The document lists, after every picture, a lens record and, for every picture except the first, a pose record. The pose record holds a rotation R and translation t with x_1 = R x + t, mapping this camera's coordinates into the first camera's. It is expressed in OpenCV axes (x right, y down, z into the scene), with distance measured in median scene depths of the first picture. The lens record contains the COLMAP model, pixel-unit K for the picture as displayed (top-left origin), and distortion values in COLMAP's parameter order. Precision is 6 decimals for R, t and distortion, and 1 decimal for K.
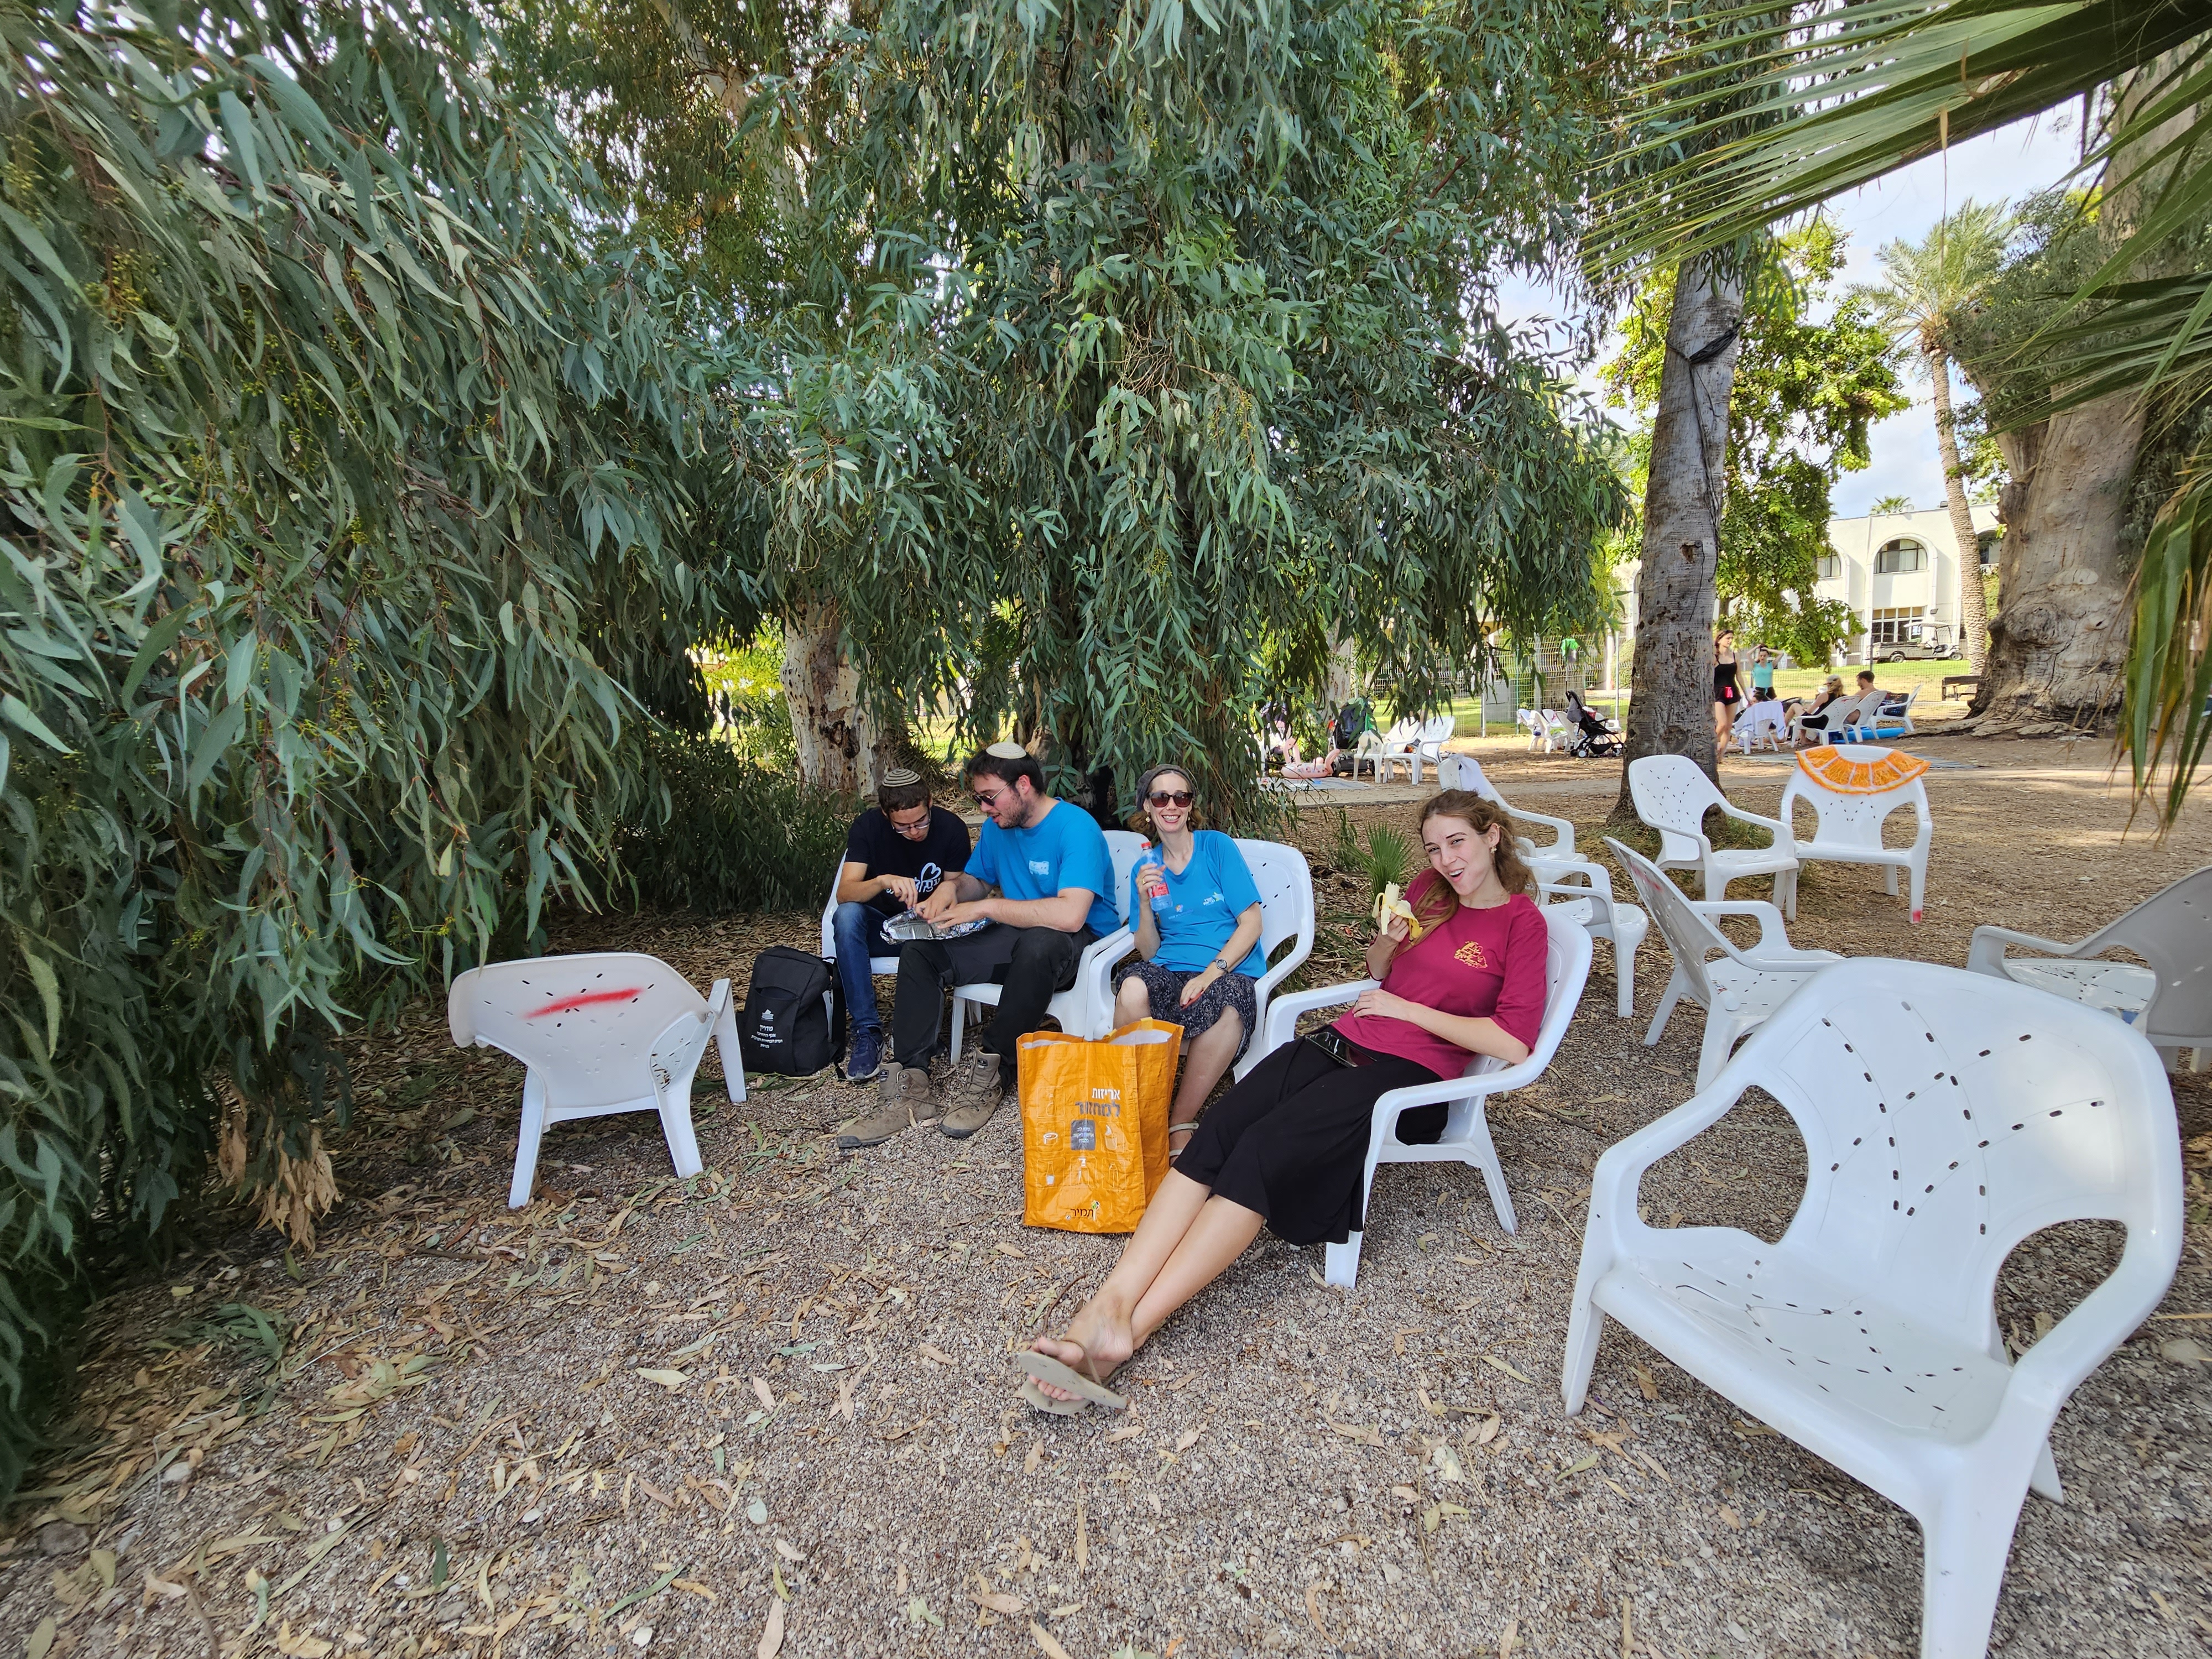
lens RADIAL K [[882.8, 0, 1129.2], [0, 882.8, 808.8], [0, 0, 1]] dist [-0.000649, 0.000761]
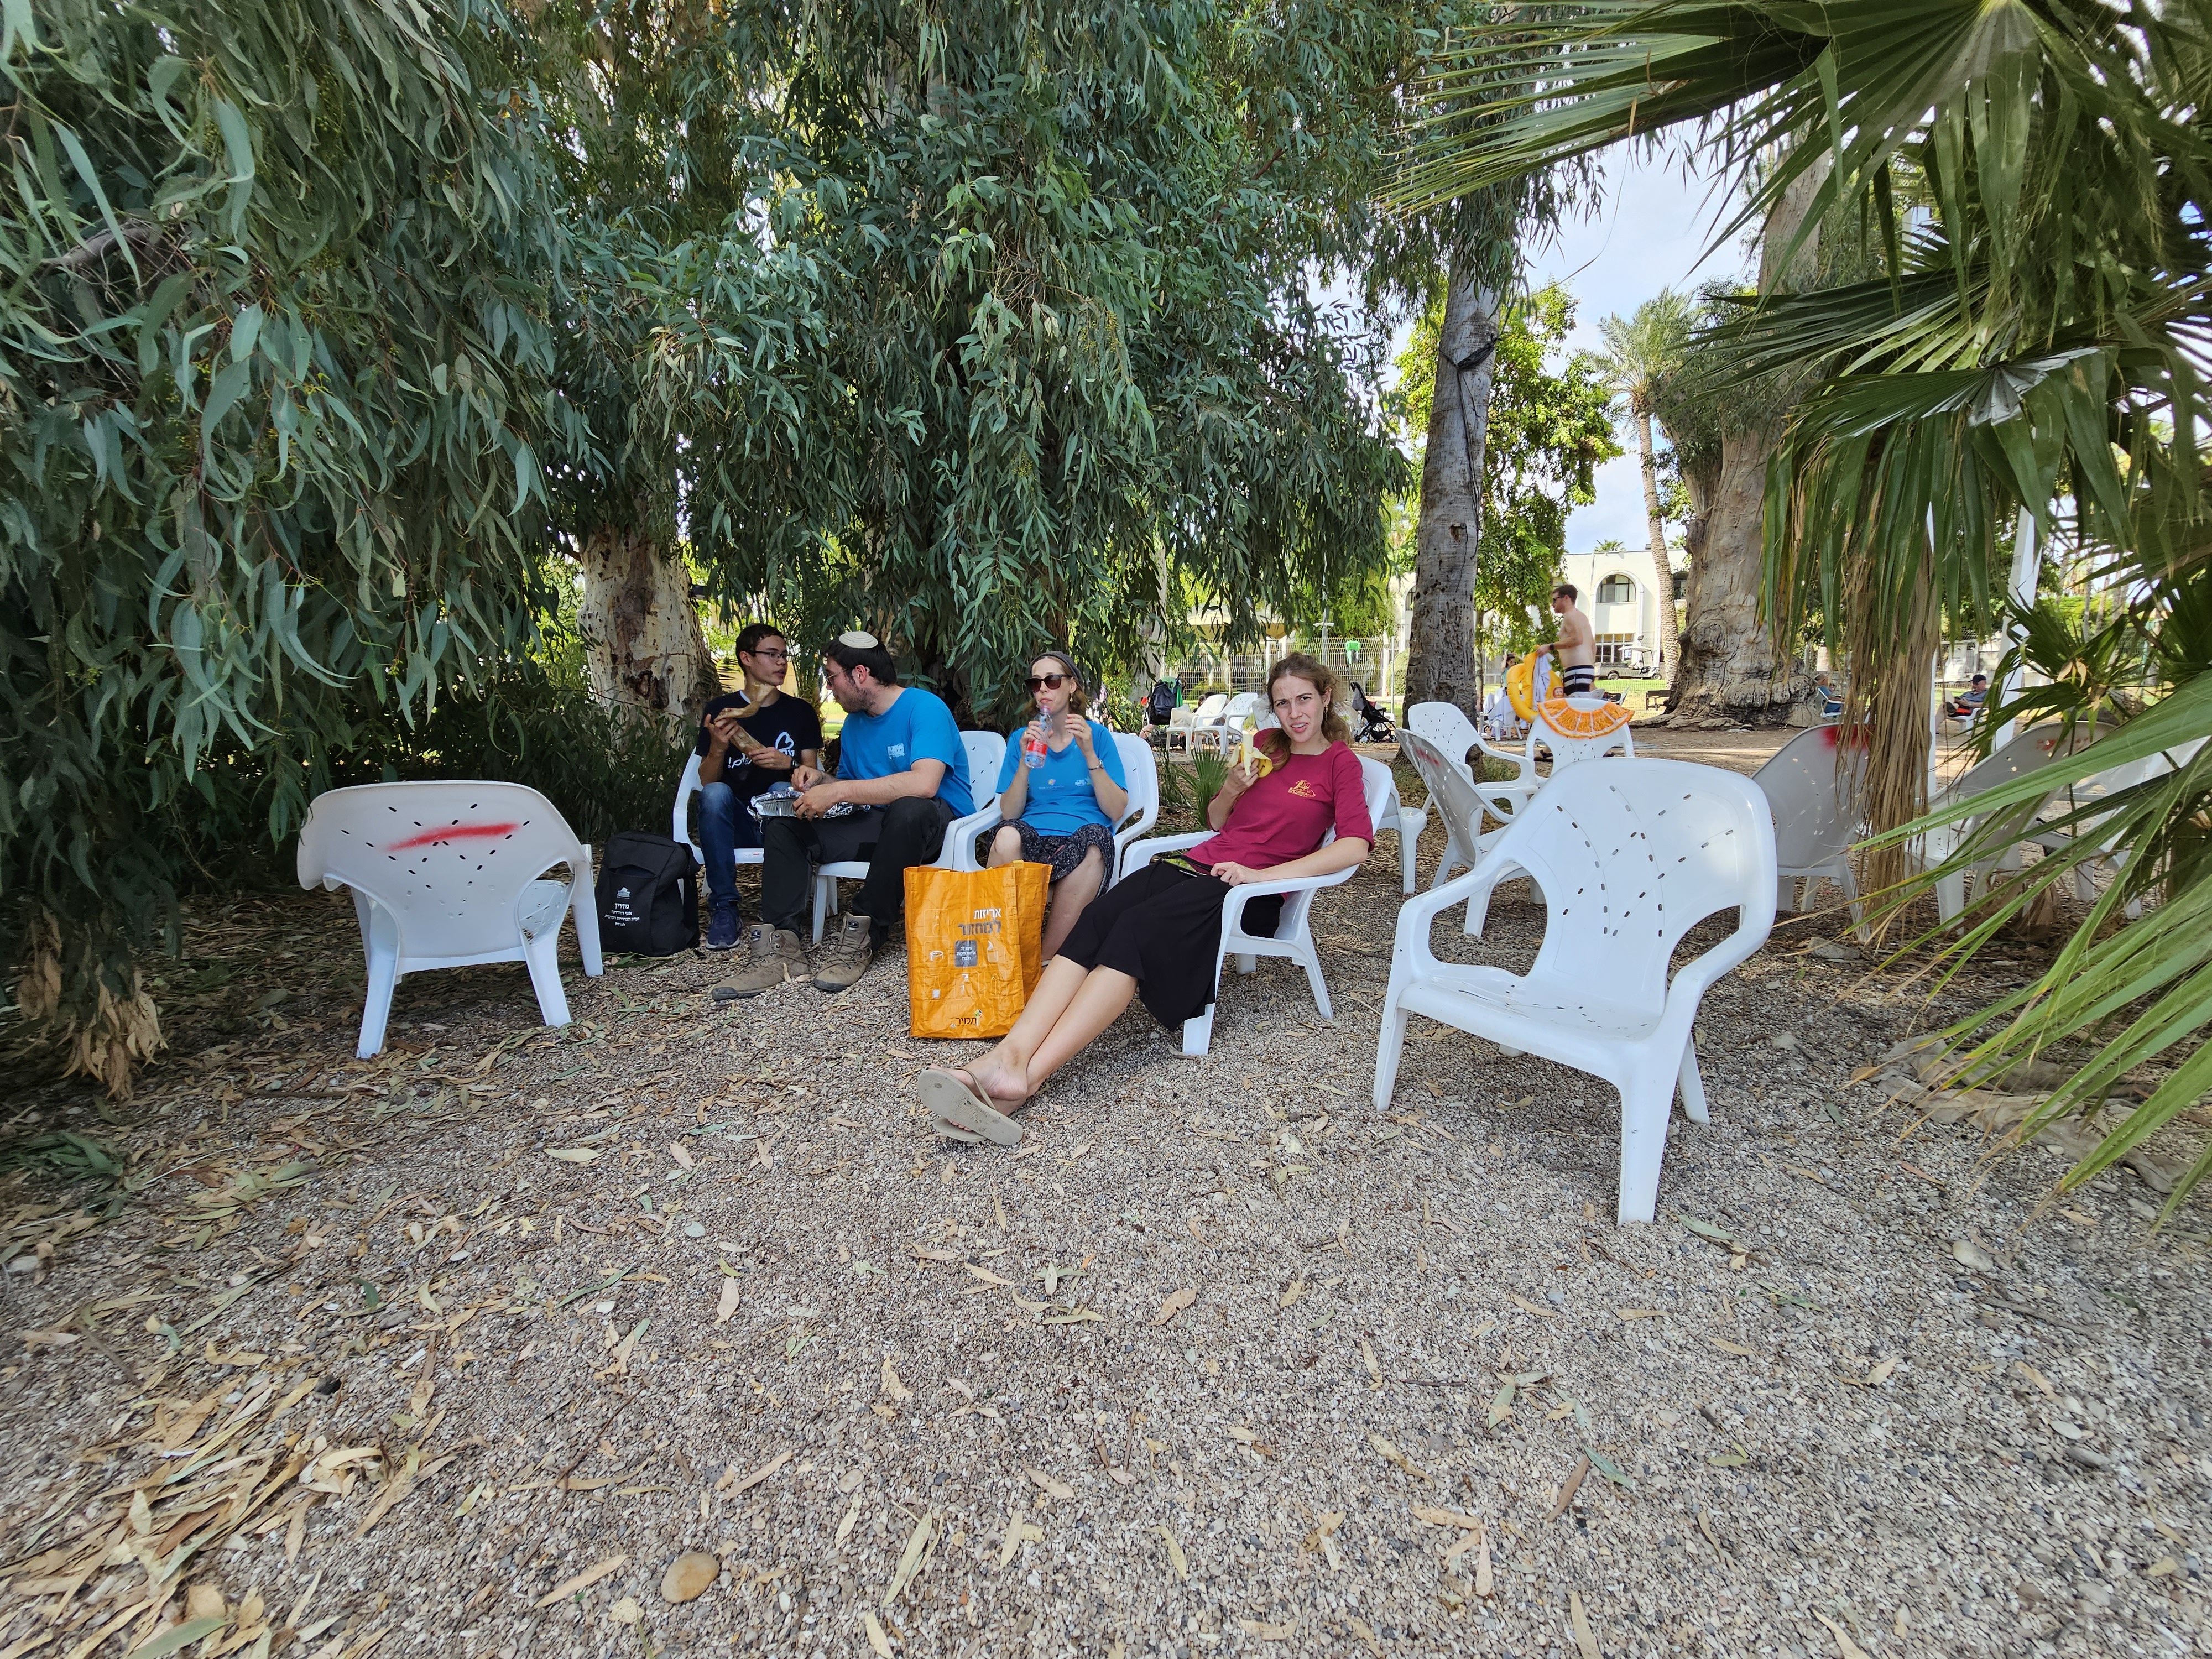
lens RADIAL K [[882.8, 0, 1110.6], [0, 882.8, 808.0], [0, 0, 1]] dist [-0.000649, 0.000761]
pose [[0.980371, 0.005887, 0.197072, -0.079667], [-0.005140, 0.999978, -0.004300, 0.162873], [-0.197093, 0.003202, 0.980380, -0.098946]]
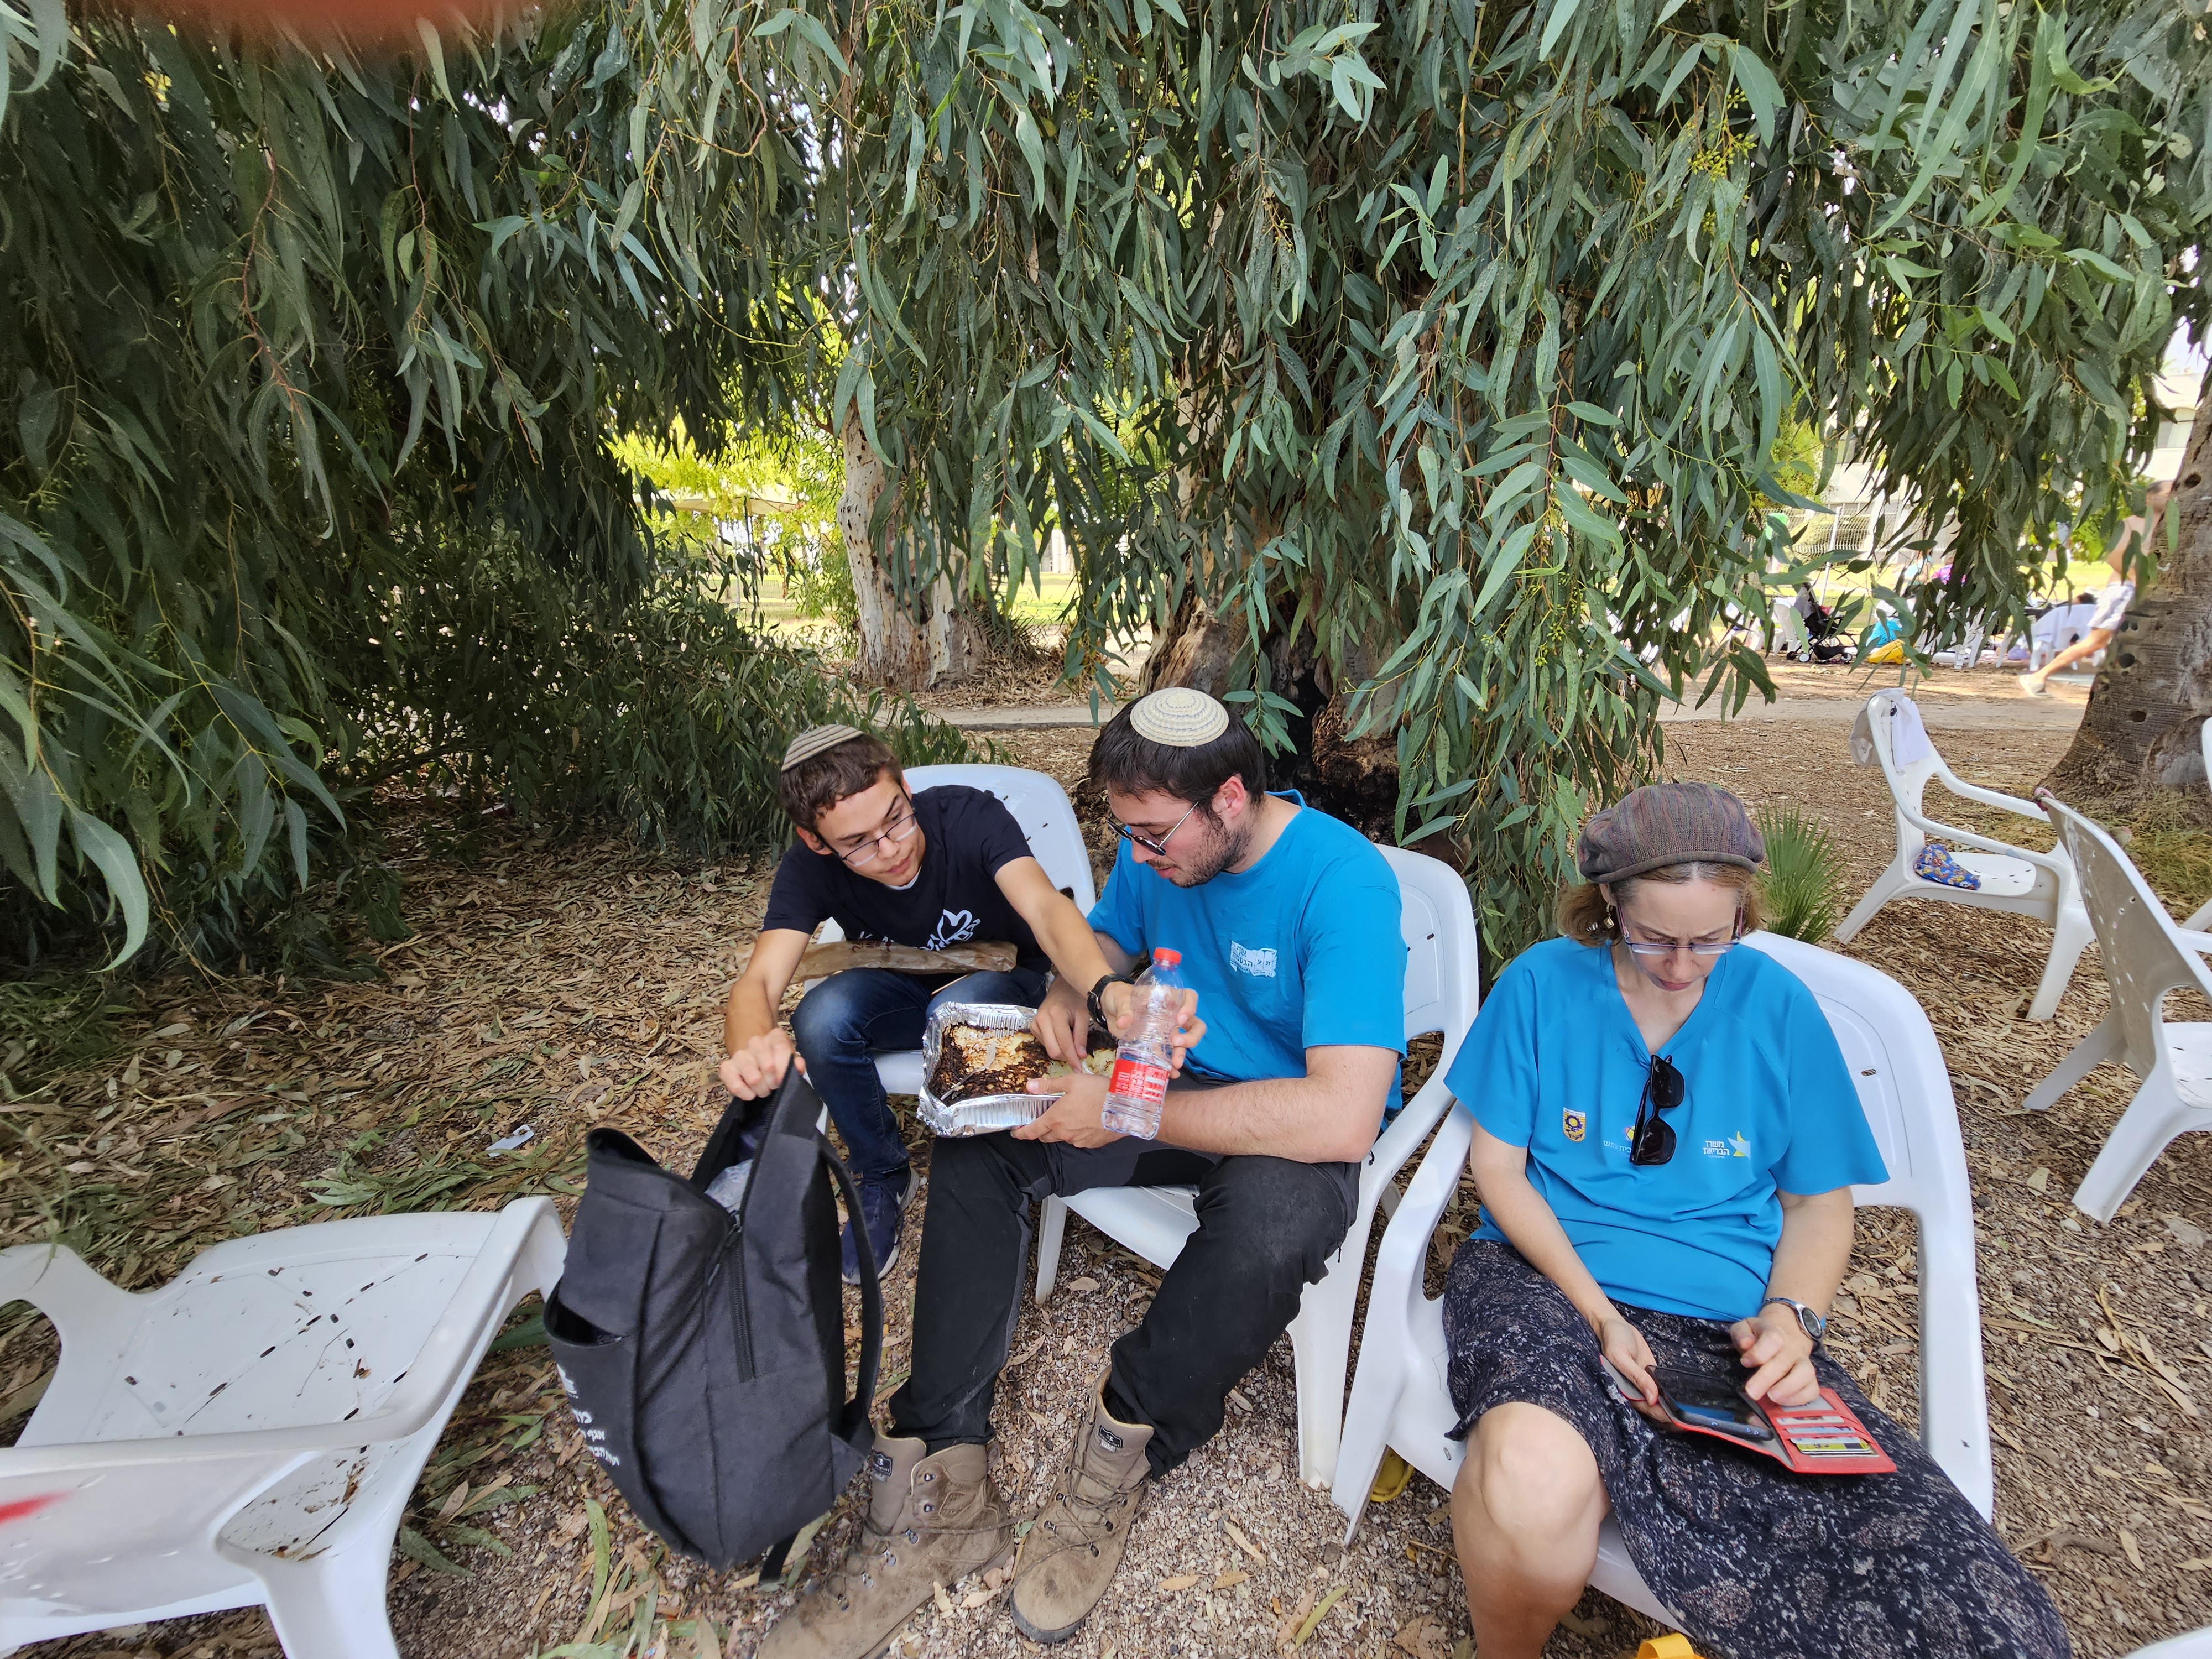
lens RADIAL K [[882.8, 0, 1120.0], [0, 882.8, 813.9], [0, 0, 1]] dist [-0.000649, 0.000761]
pose [[0.992635, 0.073690, -0.096154, -0.154609], [-0.057867, 0.985734, 0.158051, -0.081170], [0.106429, -0.151323, 0.982738, 0.678558]]
